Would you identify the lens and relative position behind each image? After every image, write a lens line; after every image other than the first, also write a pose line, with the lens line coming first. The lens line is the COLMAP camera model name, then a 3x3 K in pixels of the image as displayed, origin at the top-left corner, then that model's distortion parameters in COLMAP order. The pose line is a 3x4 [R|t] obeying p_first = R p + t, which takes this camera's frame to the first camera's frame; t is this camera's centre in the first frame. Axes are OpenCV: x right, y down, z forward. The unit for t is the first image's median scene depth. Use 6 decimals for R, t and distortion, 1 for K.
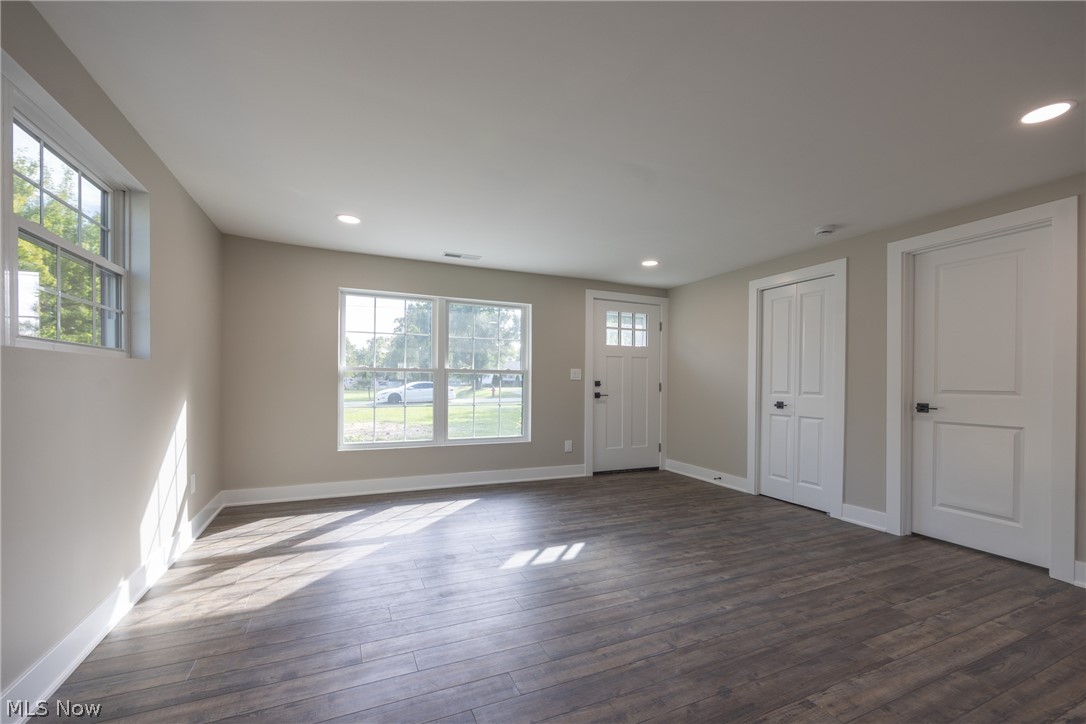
lens RADIAL K [[387.0, 0, 511.0], [0, 387.0, 384.2], [0, 0, 1]] dist [-0.001096, -0.000105]
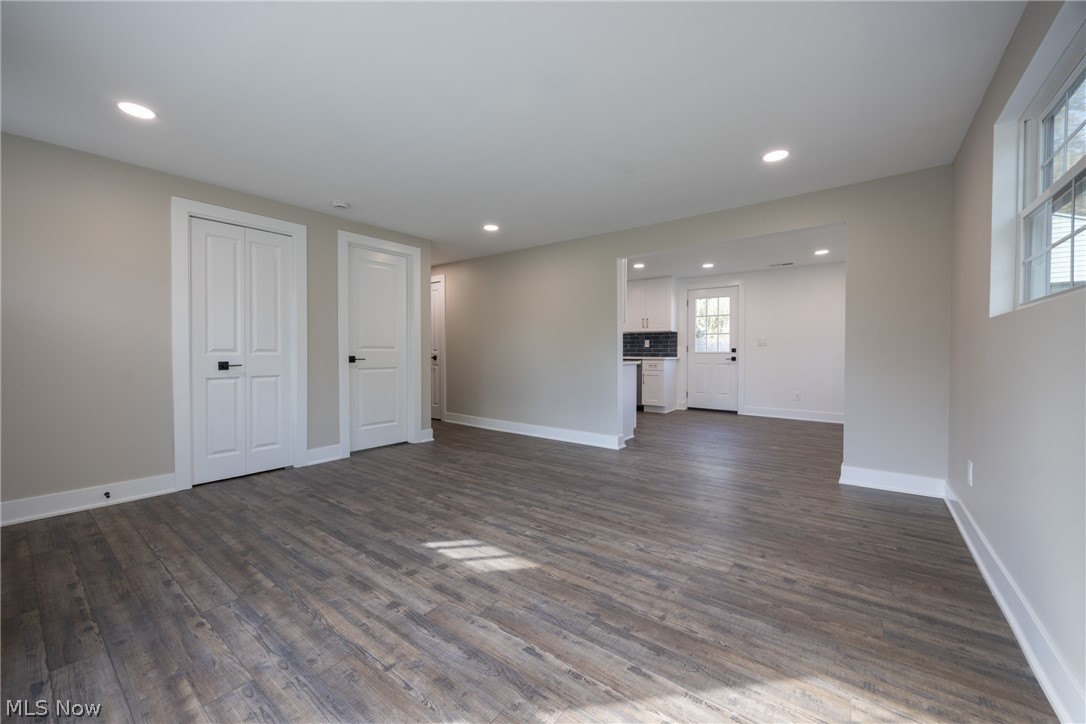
lens RADIAL K [[442.1, 0, 572.6], [0, 442.1, 361.0], [0, 0, 1]] dist [-0.002003, -0.000289]
pose [[-0.534980, -0.026924, 0.844435, -0.608660], [-0.004625, 0.999570, 0.028941, 0.012175], [-0.844852, 0.011577, -0.534875, 1.033014]]
